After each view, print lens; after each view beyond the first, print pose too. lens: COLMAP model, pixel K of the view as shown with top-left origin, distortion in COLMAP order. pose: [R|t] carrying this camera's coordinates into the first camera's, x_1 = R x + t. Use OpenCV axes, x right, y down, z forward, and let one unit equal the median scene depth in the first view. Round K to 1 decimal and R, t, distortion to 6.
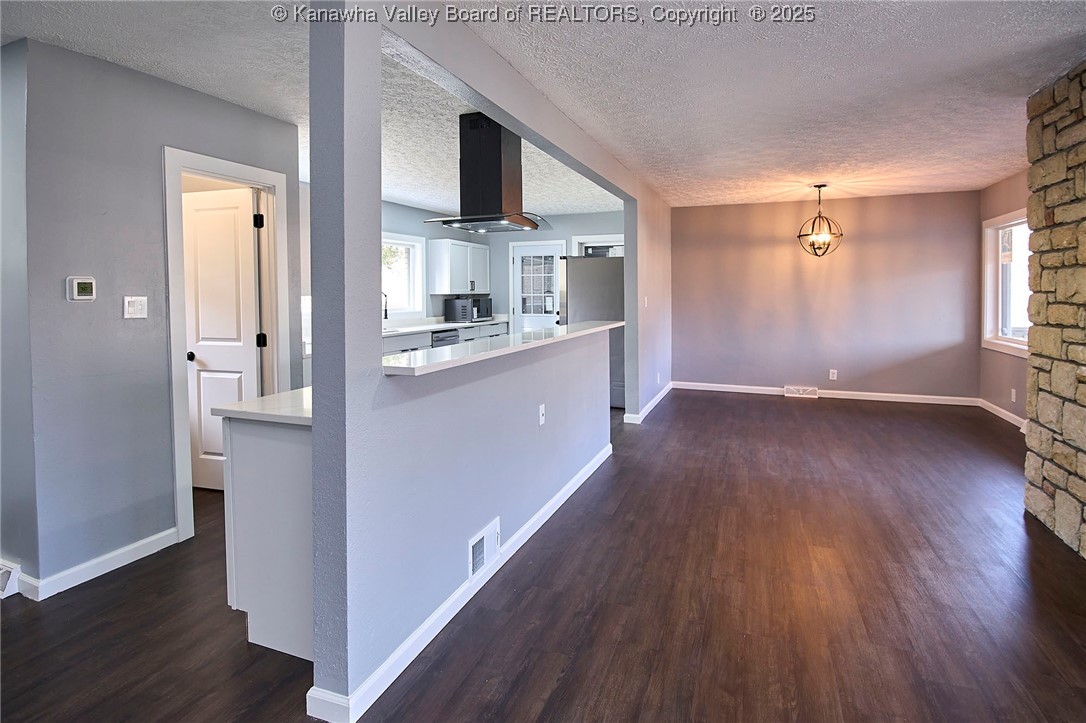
lens RADIAL K [[544.1, 0, 529.8], [0, 544.1, 299.3], [0, 0, 1]] dist [-0.006603, -0.003404]
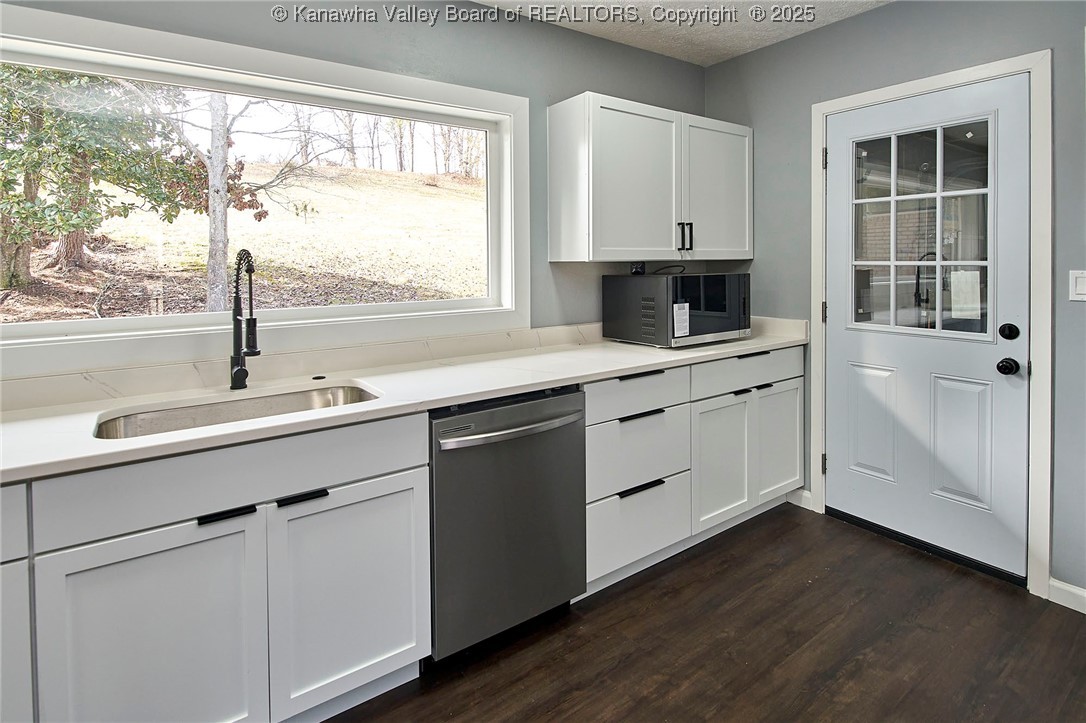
lens RADIAL K [[544.1, 0, 528.4], [0, 544.1, 276.2], [0, 0, 1]] dist [-0.006603, -0.003404]
pose [[0.840097, 0.013024, -0.542279, -0.003749], [-0.000670, 0.999736, 0.022973, -0.009743], [0.542435, -0.018936, 0.839884, 0.824440]]
